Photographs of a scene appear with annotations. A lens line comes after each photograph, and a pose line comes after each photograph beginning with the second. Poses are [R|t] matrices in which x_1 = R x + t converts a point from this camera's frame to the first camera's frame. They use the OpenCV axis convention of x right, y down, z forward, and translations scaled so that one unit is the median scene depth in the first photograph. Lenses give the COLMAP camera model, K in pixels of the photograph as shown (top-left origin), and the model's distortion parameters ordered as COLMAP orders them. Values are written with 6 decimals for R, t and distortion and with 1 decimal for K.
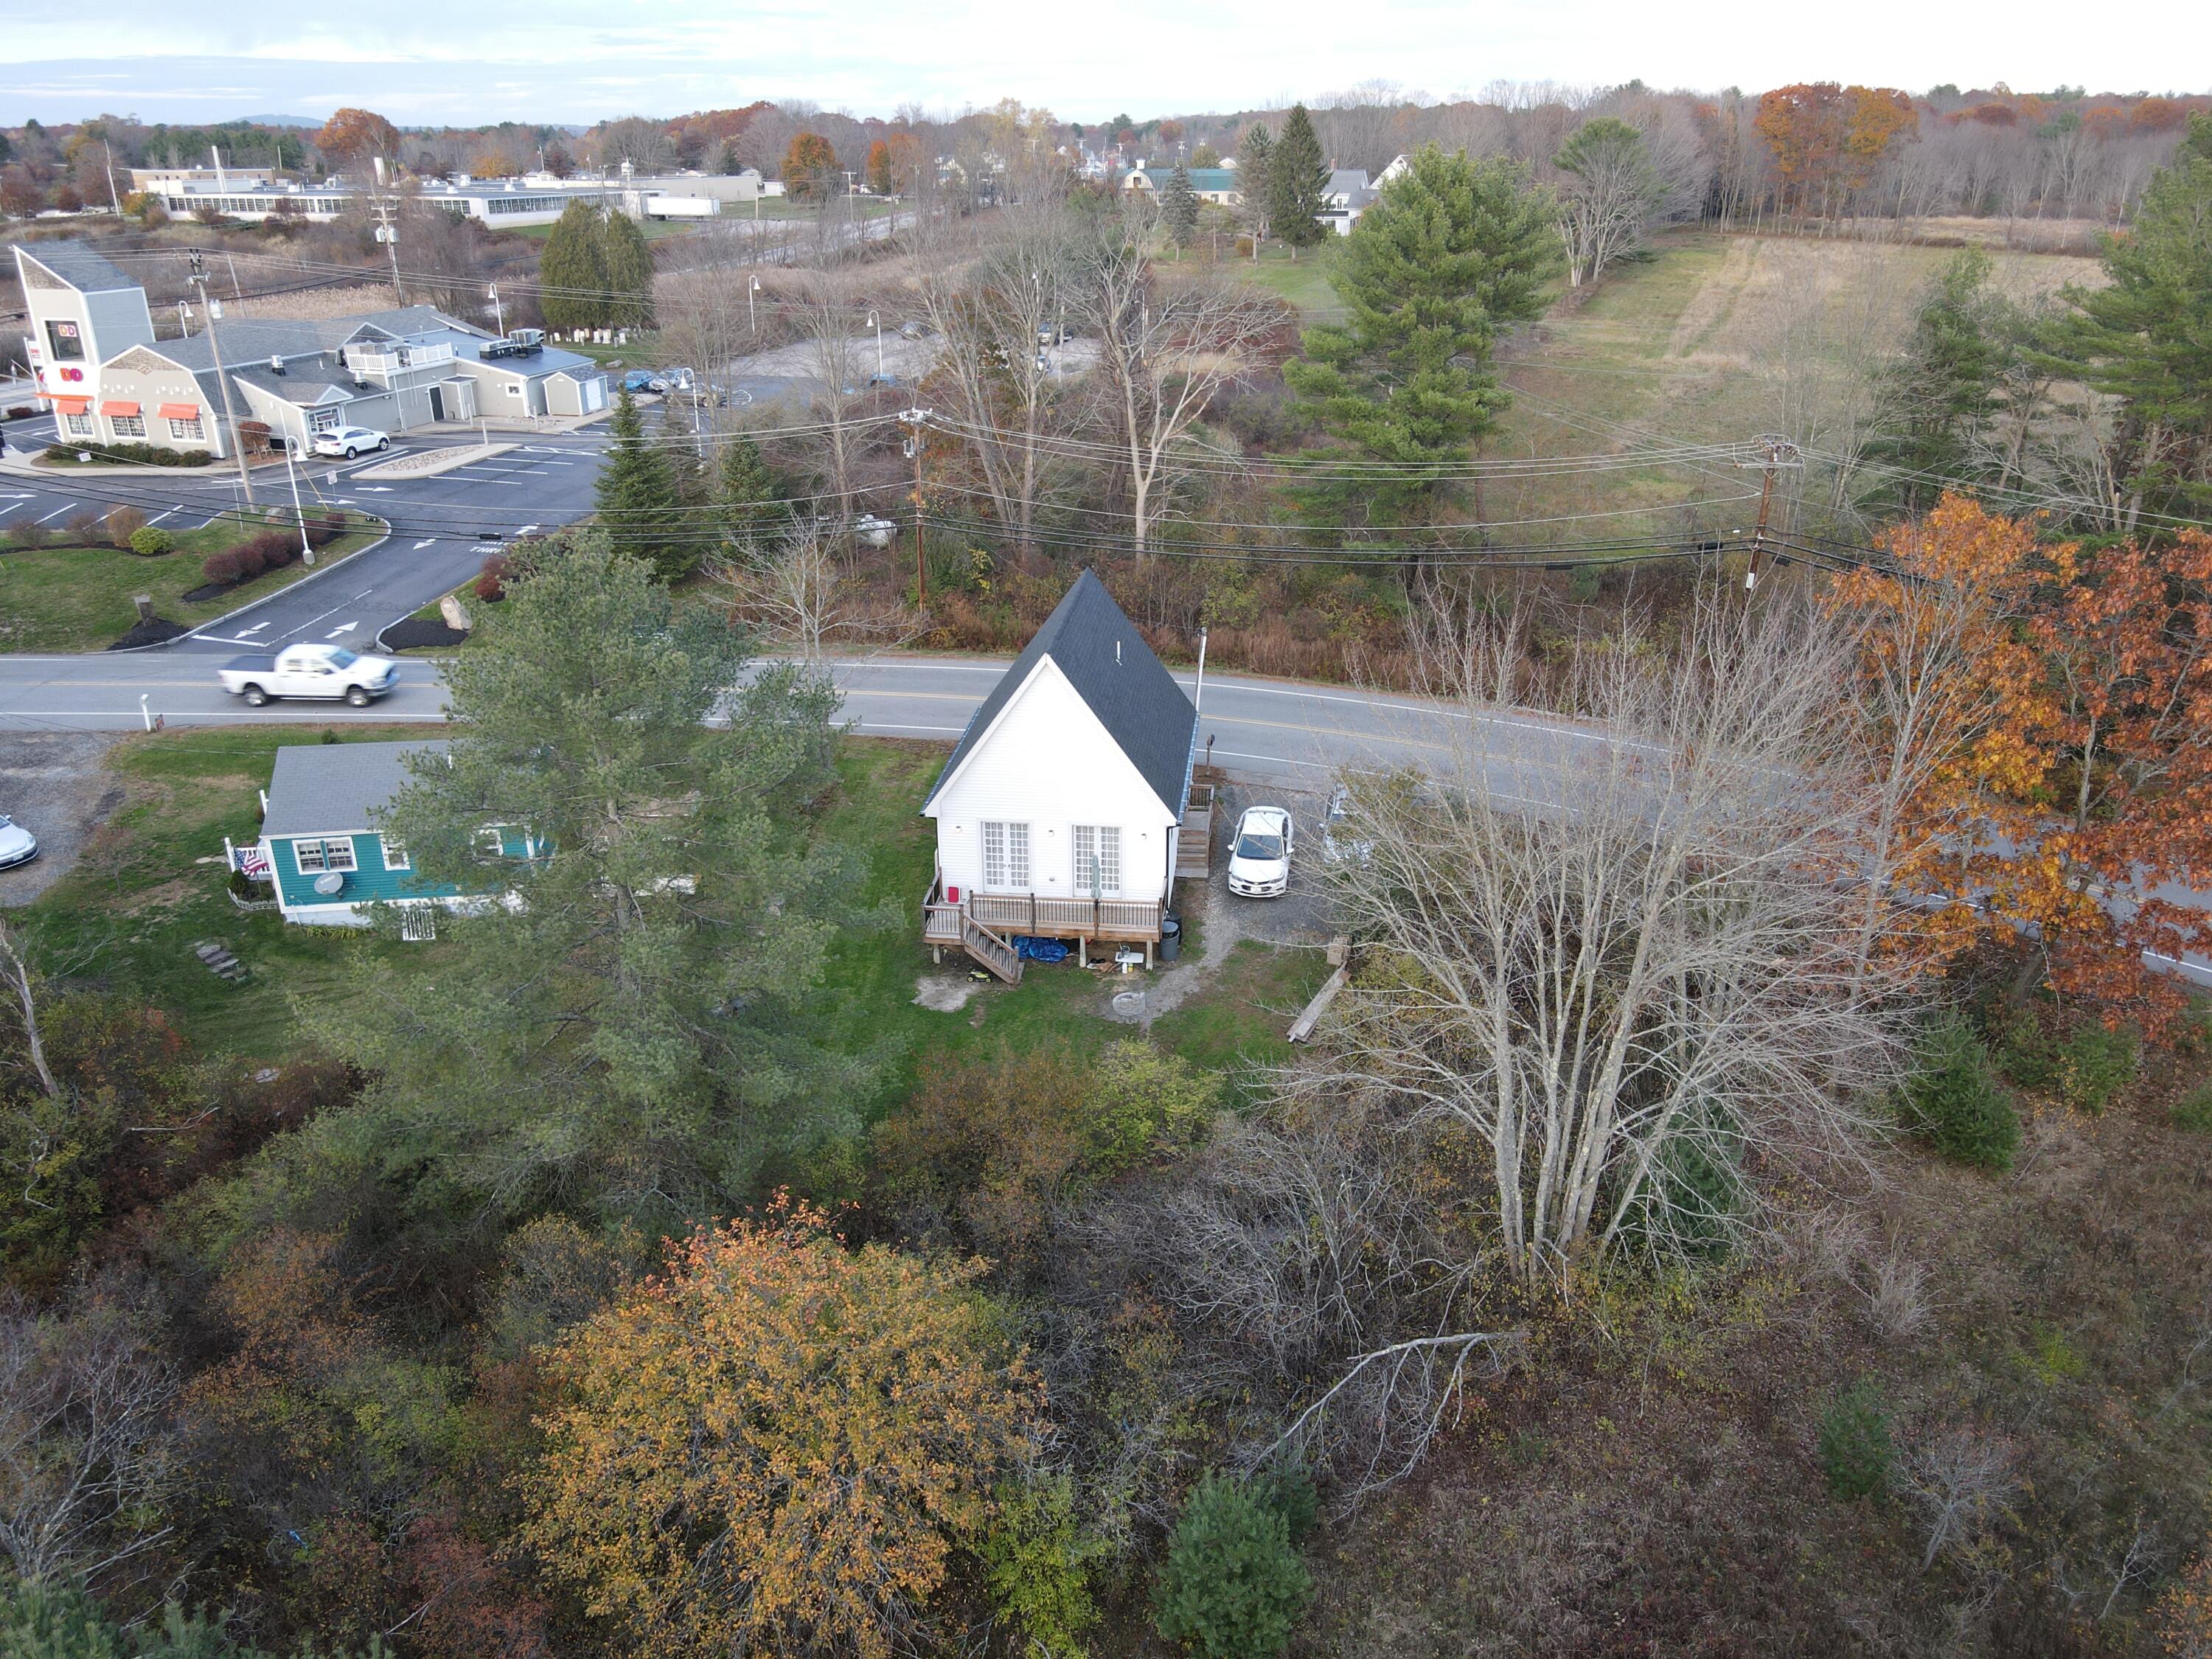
lens RADIAL K [[1624.9, 0, 1106.0], [0, 1624.9, 829.5], [0, 0, 1]] dist [0.001648, 0.001467]
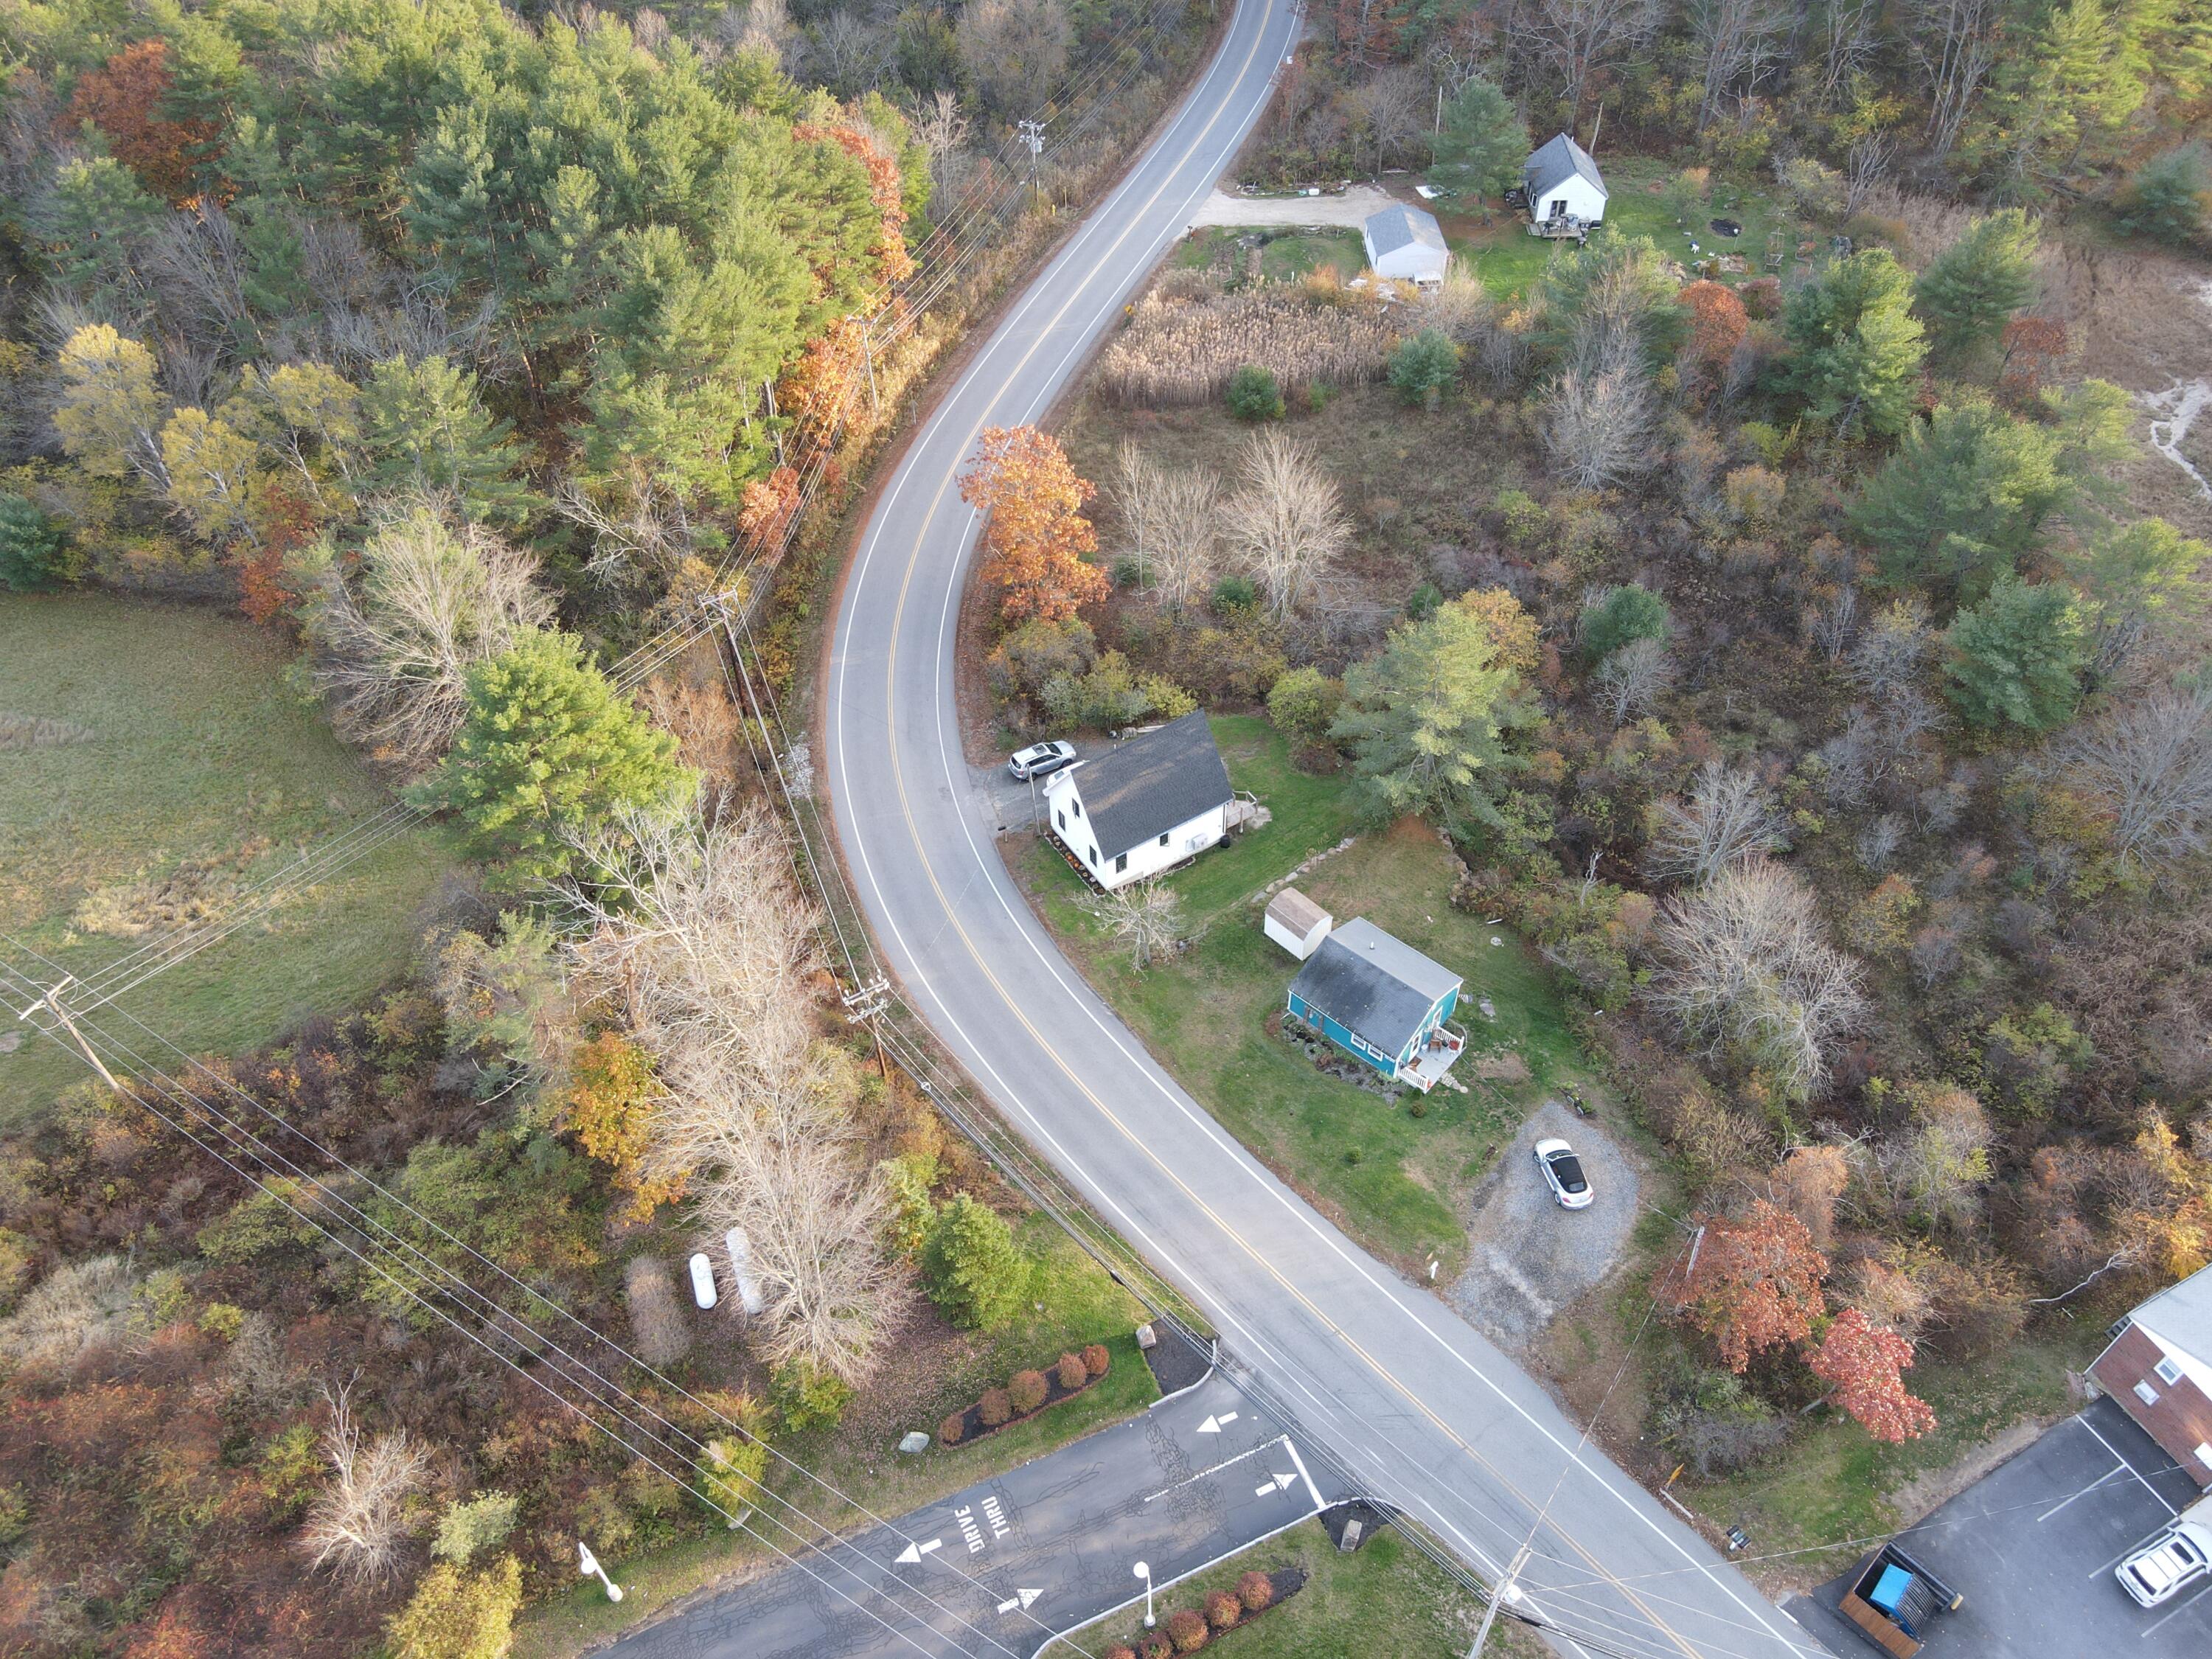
lens RADIAL K [[1624.9, 0, 1106.0], [0, 1624.9, 829.5], [0, 0, 1]] dist [0.001648, 0.001467]
pose [[-0.632742, -0.545426, 0.549679, -1.011247], [0.312985, 0.469147, 0.825797, -1.529138], [-0.708292, 0.694559, -0.126139, 1.163675]]
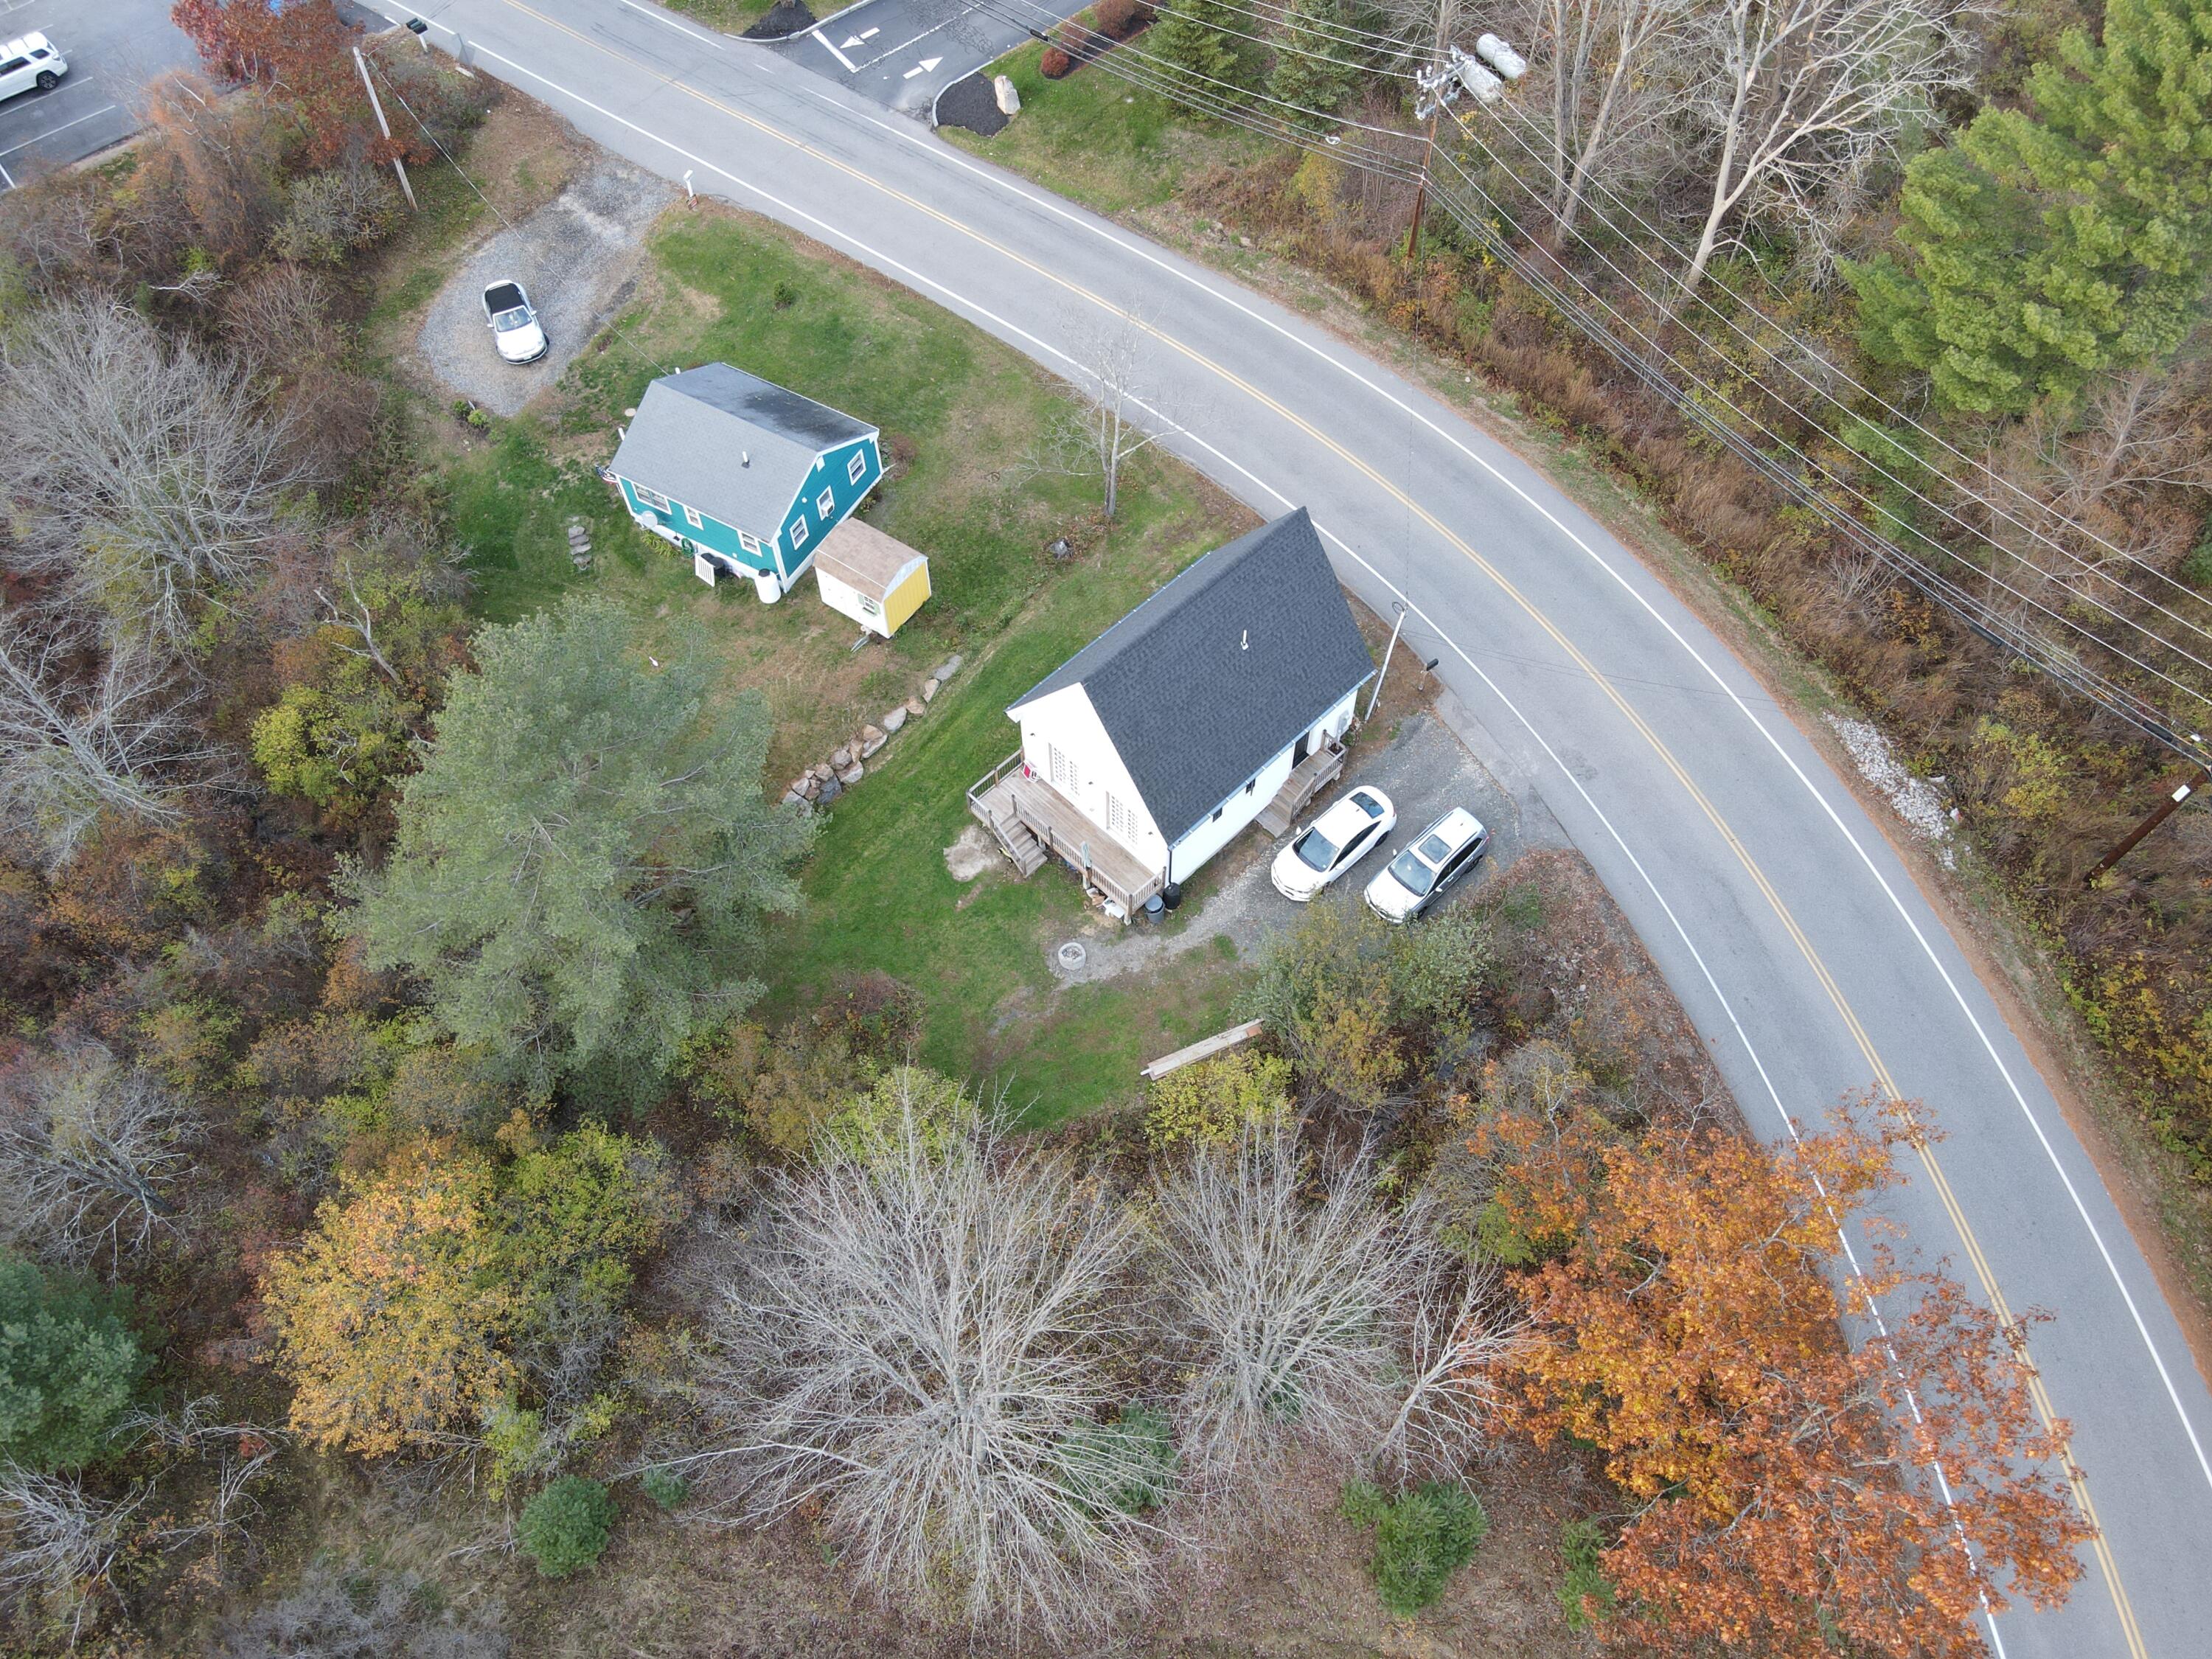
lens RADIAL K [[1624.9, 0, 1106.0], [0, 1624.9, 829.5], [0, 0, 1]] dist [0.001648, 0.001467]
pose [[0.778960, 0.525627, -0.341961, 0.301702], [-0.238439, 0.752643, 0.613740, -0.538518], [0.579972, -0.396542, 0.711608, 0.163678]]
